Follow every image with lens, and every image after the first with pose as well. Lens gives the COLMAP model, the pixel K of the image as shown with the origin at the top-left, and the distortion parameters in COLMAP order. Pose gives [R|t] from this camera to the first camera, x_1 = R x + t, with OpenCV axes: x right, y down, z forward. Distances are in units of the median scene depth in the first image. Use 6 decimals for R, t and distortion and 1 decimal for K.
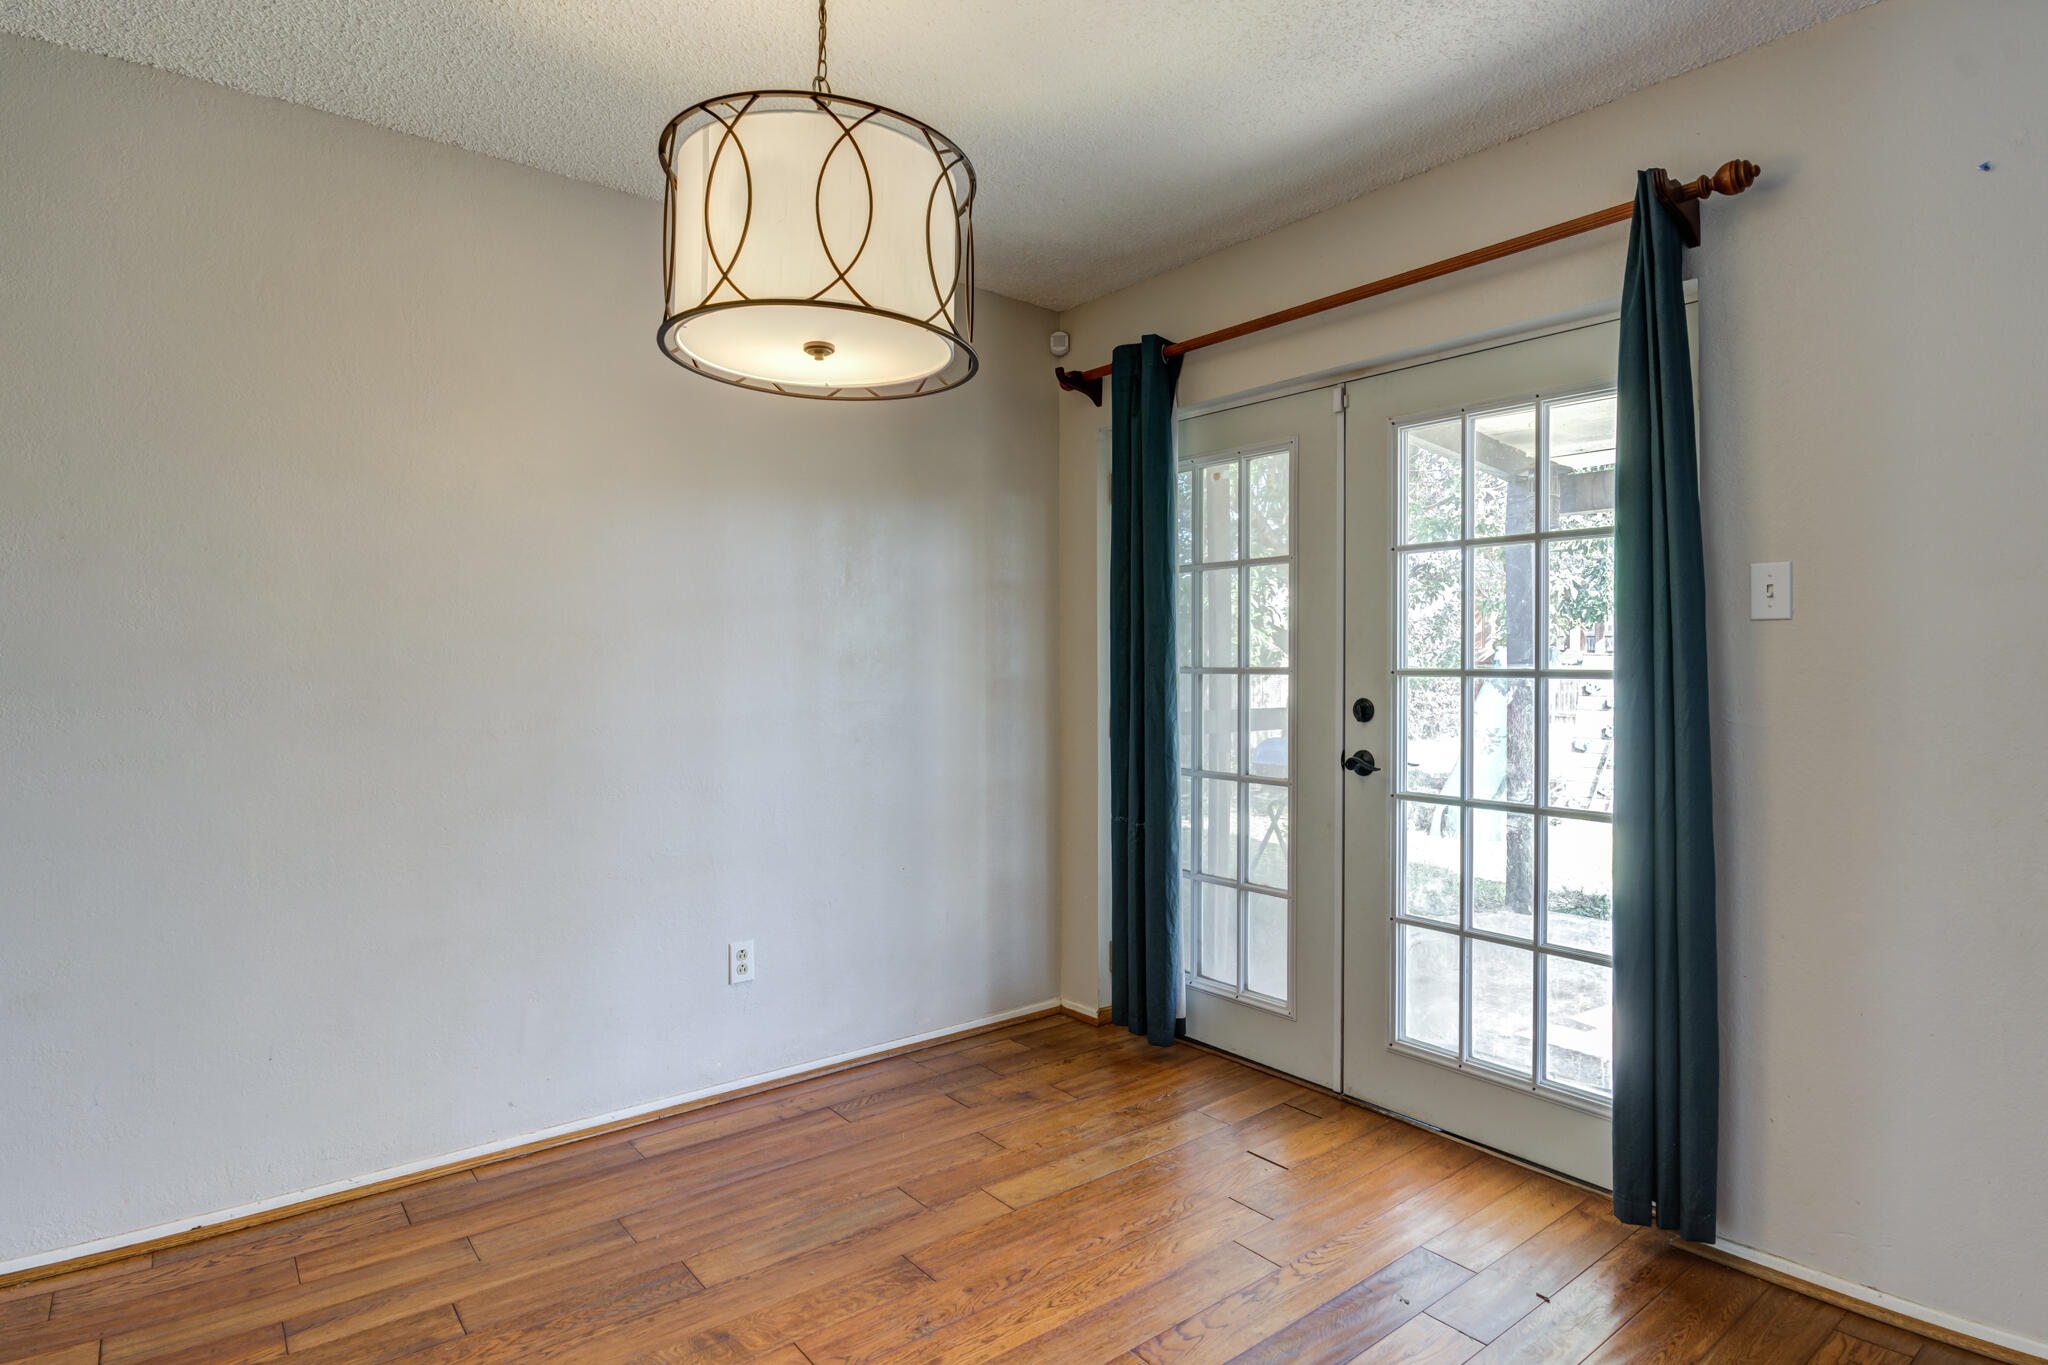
lens RADIAL K [[1076.1, 0, 1029.5], [0, 1076.1, 665.2], [0, 0, 1]] dist [-0.018691, 0.000712]
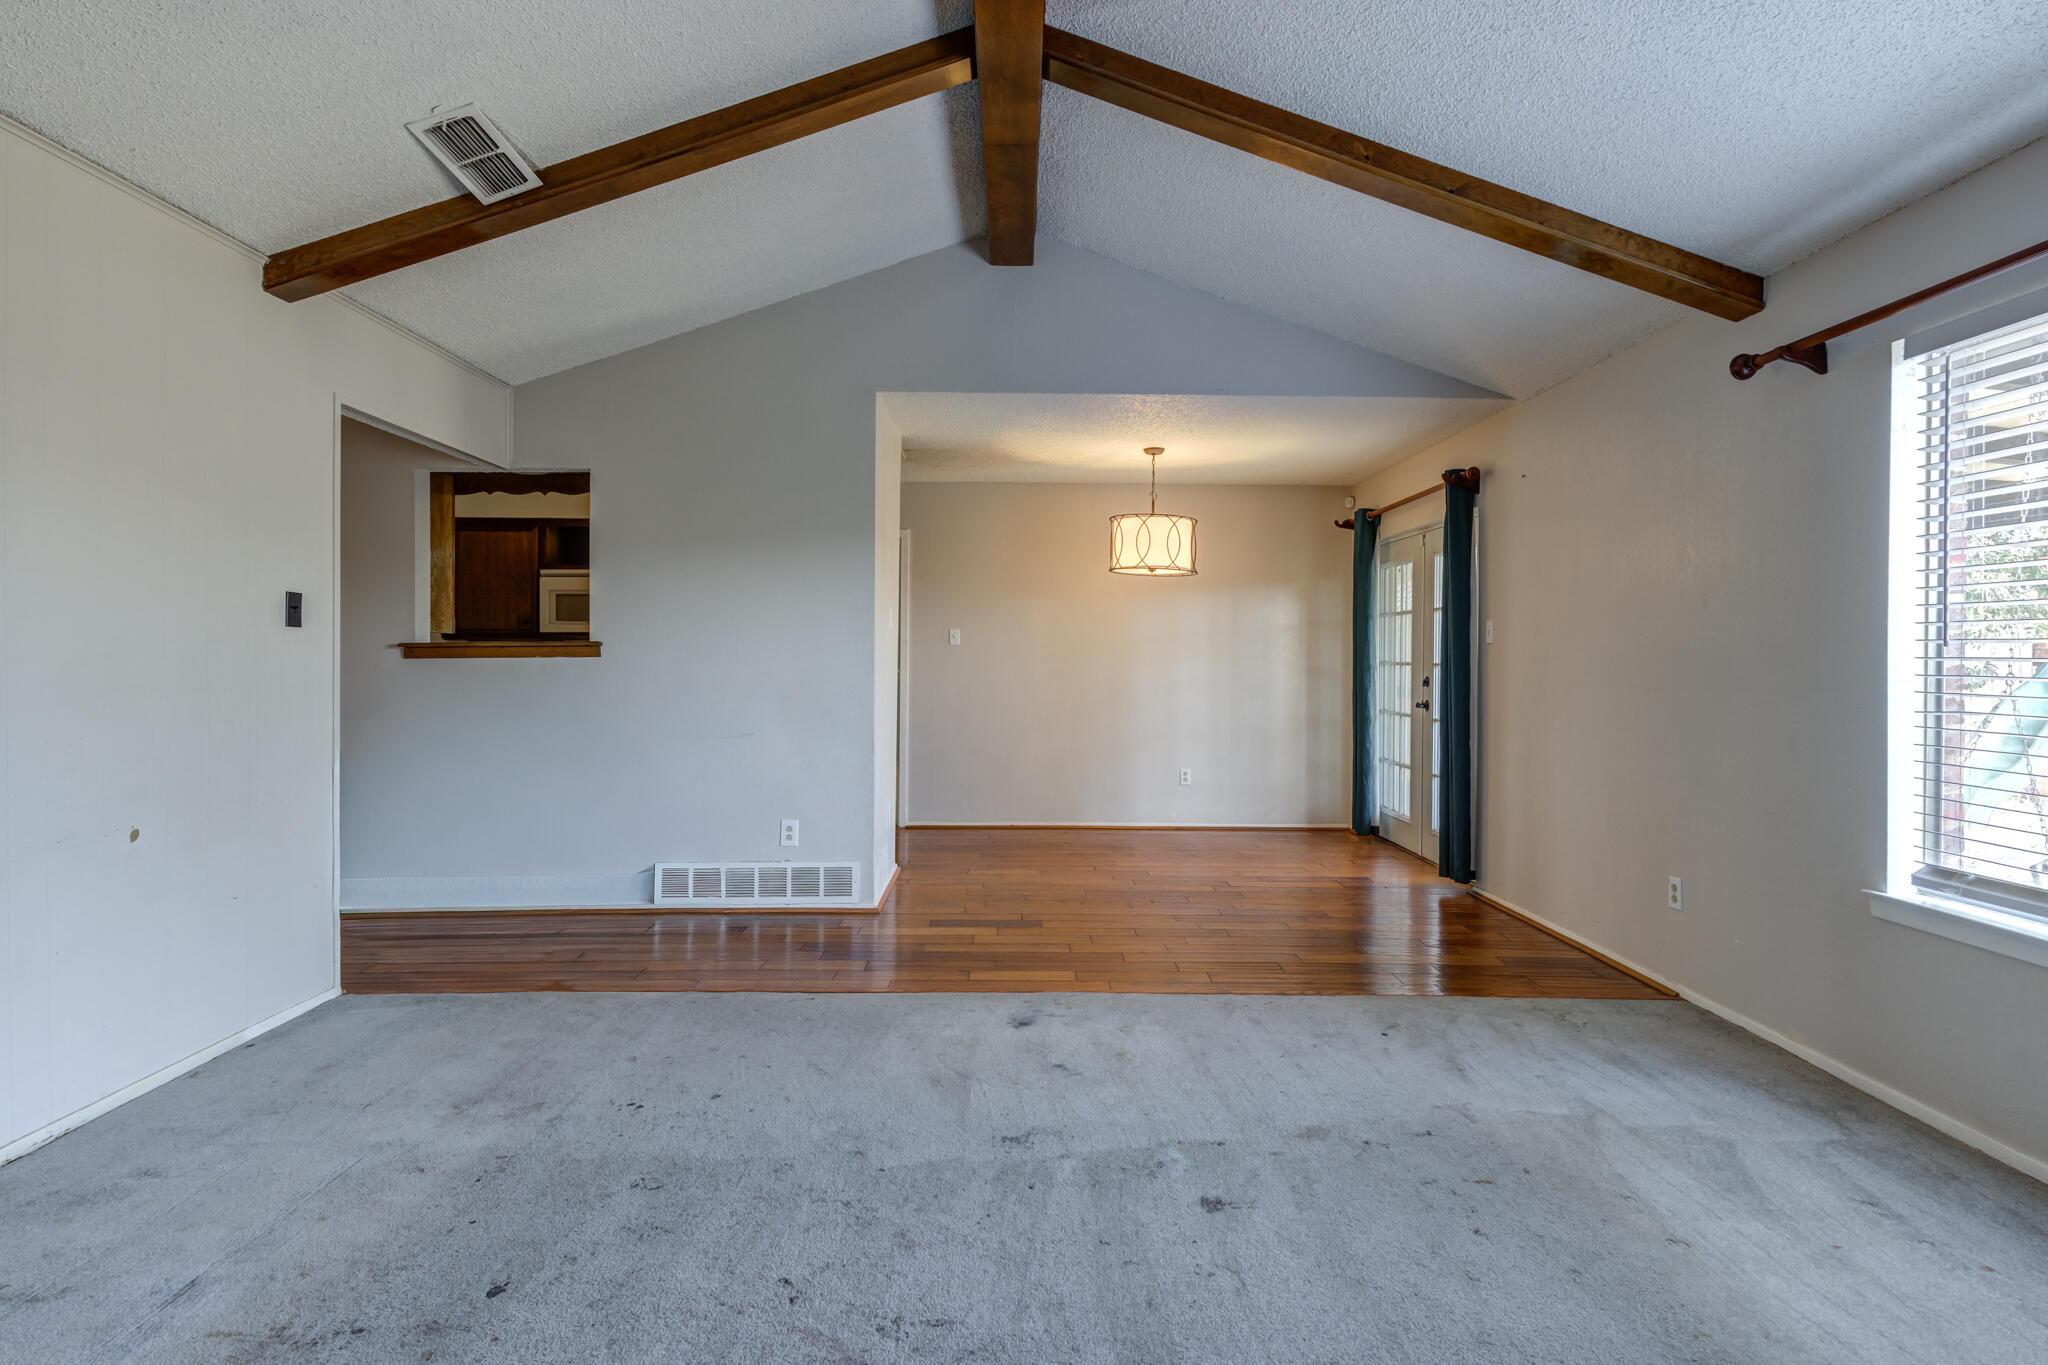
lens RADIAL K [[1024.7, 0, 1001.7], [0, 1024.7, 660.9], [0, 0, 1]] dist [0.025093, -0.000823]
pose [[0.770308, 0.006918, -0.637634, 0.982001], [-0.007905, 0.999968, 0.001299, 0.004092], [0.637623, 0.004040, 0.770338, -1.185363]]
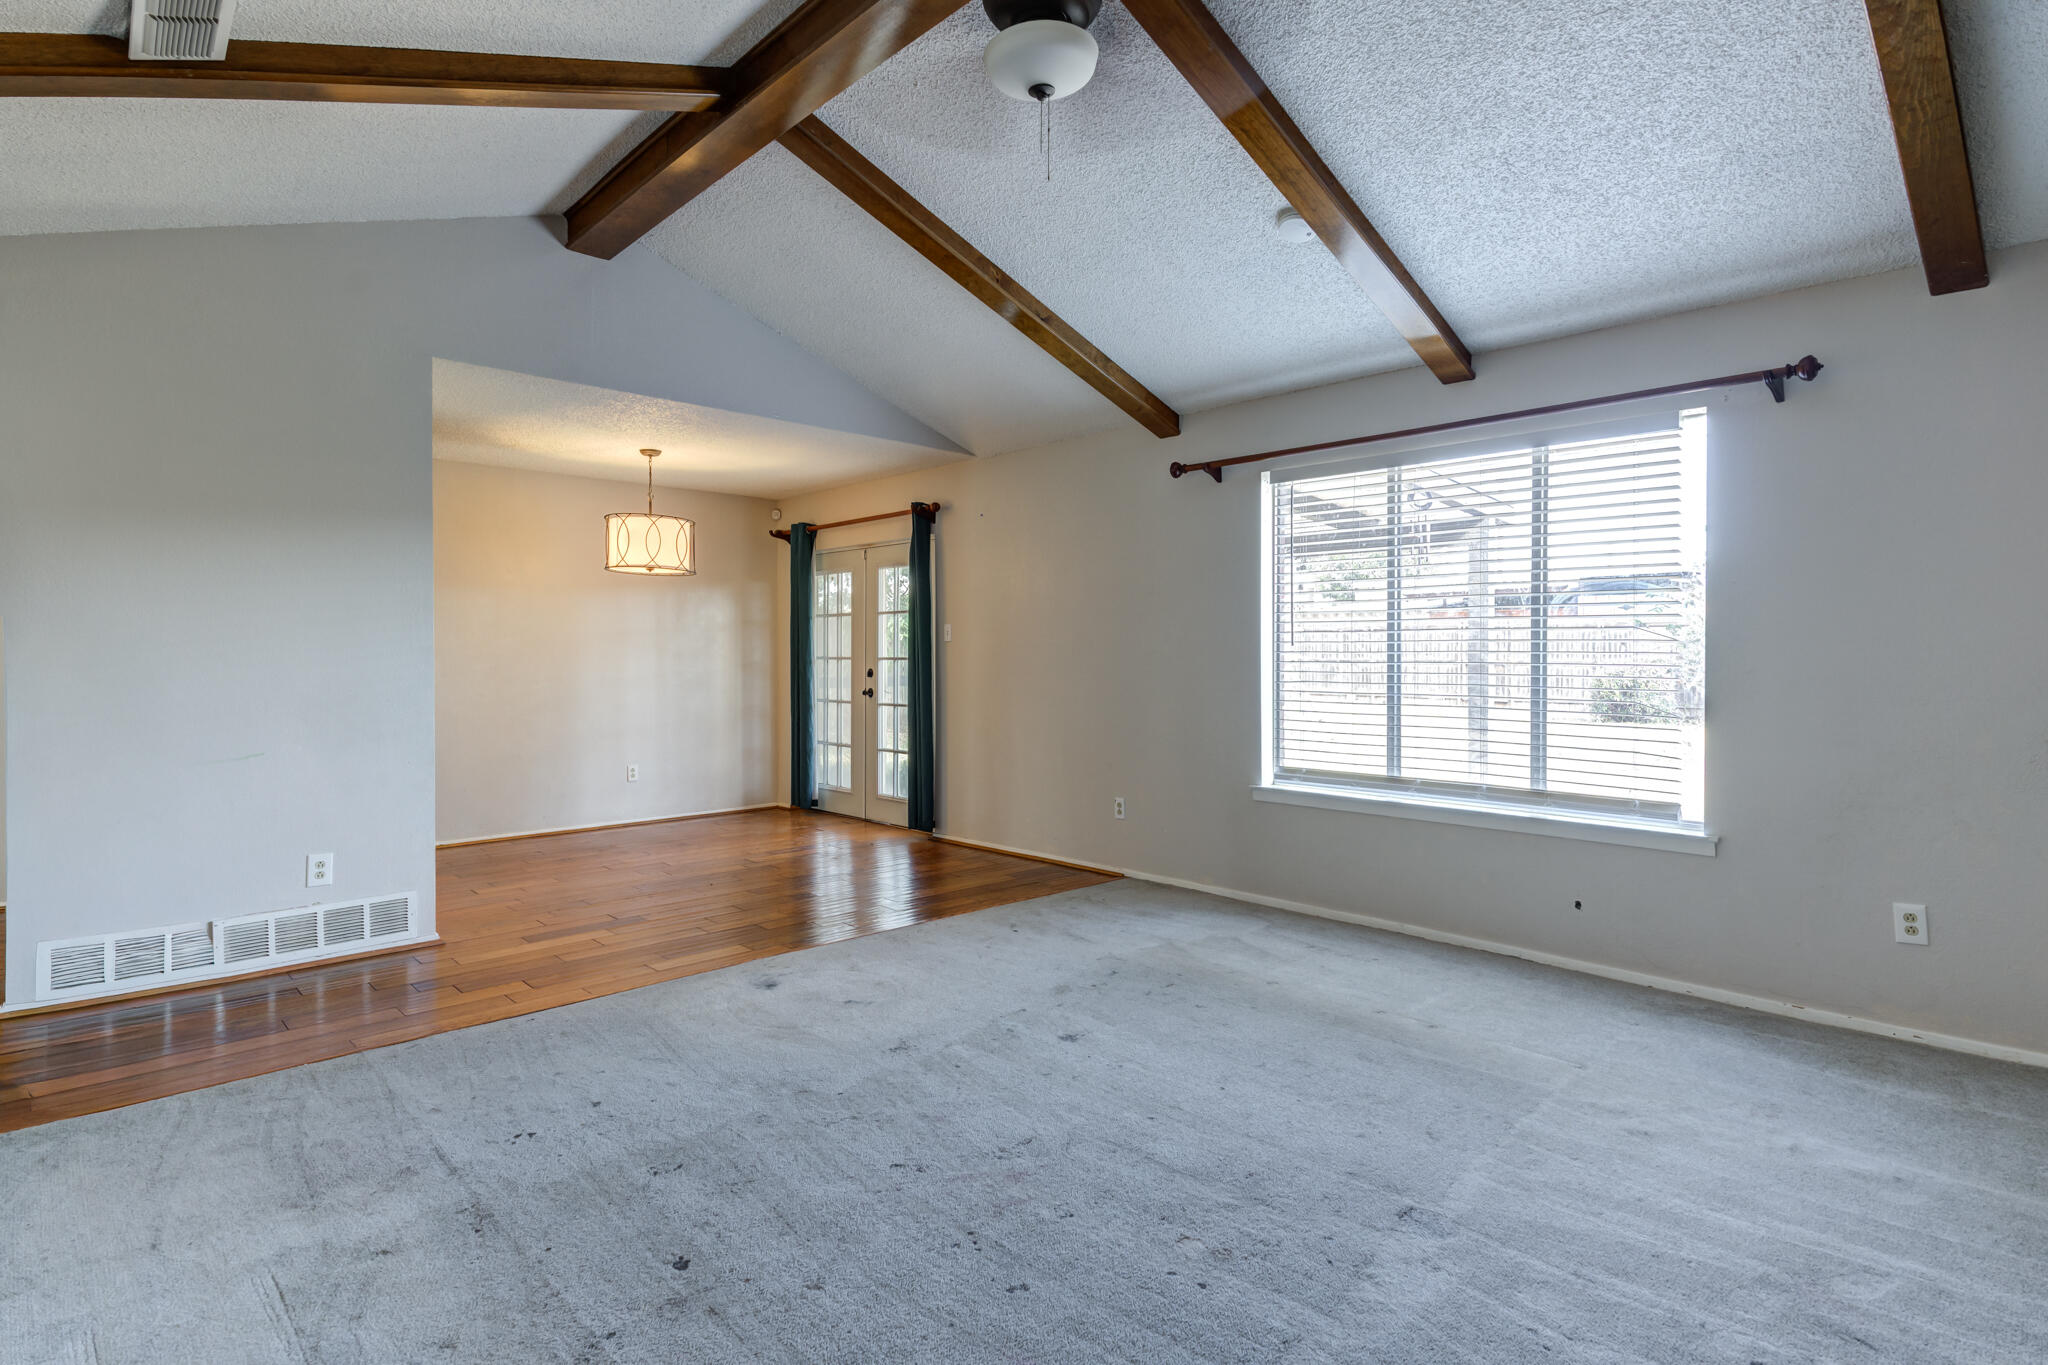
lens RADIAL K [[1048.6, 0, 989.9], [0, 1048.6, 657.4], [0, 0, 1]] dist [0.037569, -0.000325]
pose [[0.998889, -0.002168, 0.047071, 0.481609], [0.002183, 0.999998, -0.000274, 0.004924], [-0.047070, 0.000376, 0.998892, -1.602150]]
